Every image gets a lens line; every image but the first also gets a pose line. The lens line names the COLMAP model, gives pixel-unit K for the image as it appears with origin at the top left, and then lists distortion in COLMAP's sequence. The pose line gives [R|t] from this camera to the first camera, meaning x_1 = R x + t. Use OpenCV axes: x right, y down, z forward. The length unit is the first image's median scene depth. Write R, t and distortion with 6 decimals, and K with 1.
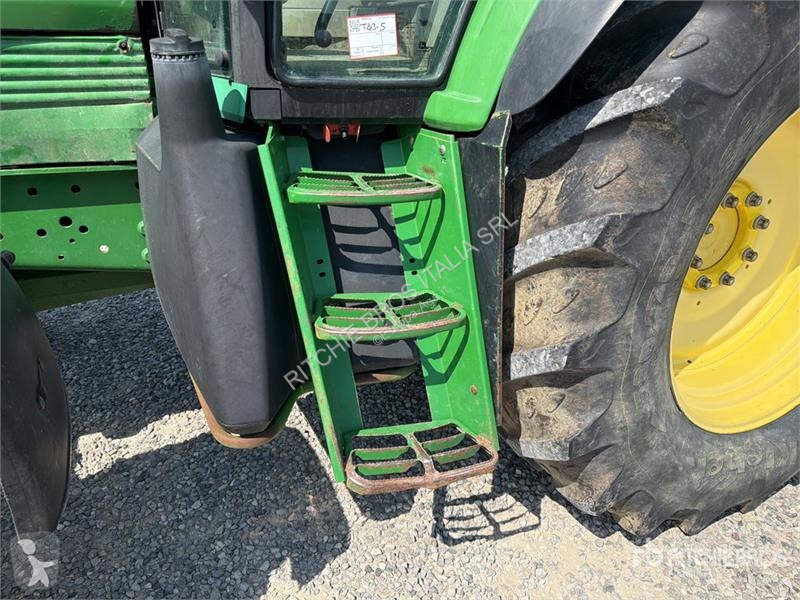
lens RADIAL K [[576.5, 0, 391.9], [0, 576.5, 300.3], [0, 0, 1]] dist [0.009260, -0.007499]
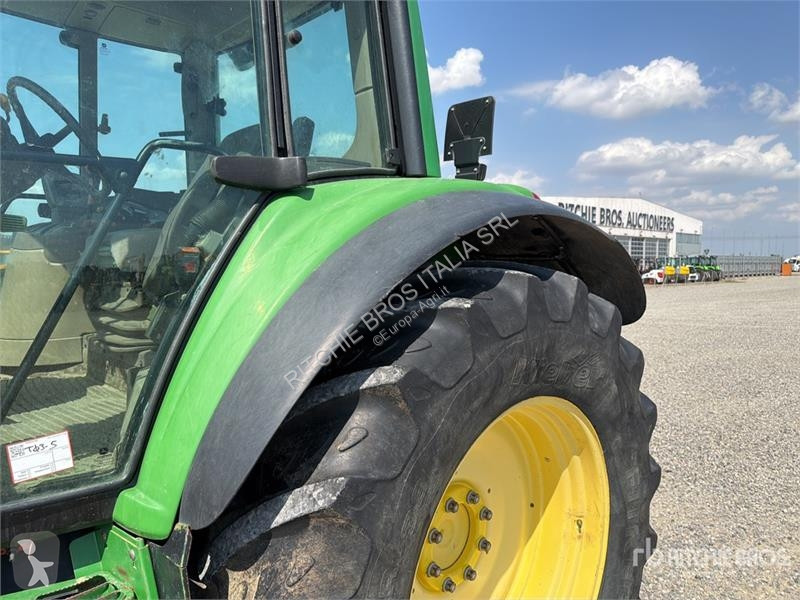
lens RADIAL K [[576.5, 0, 409.7], [0, 576.5, 283.0], [0, 0, 1]] dist [0.009260, -0.007499]
pose [[0.937783, -0.049687, 0.343648, 0.237108], [0.173198, 0.924729, -0.338936, -0.309645], [-0.300941, 0.377368, 0.875801, -0.135141]]
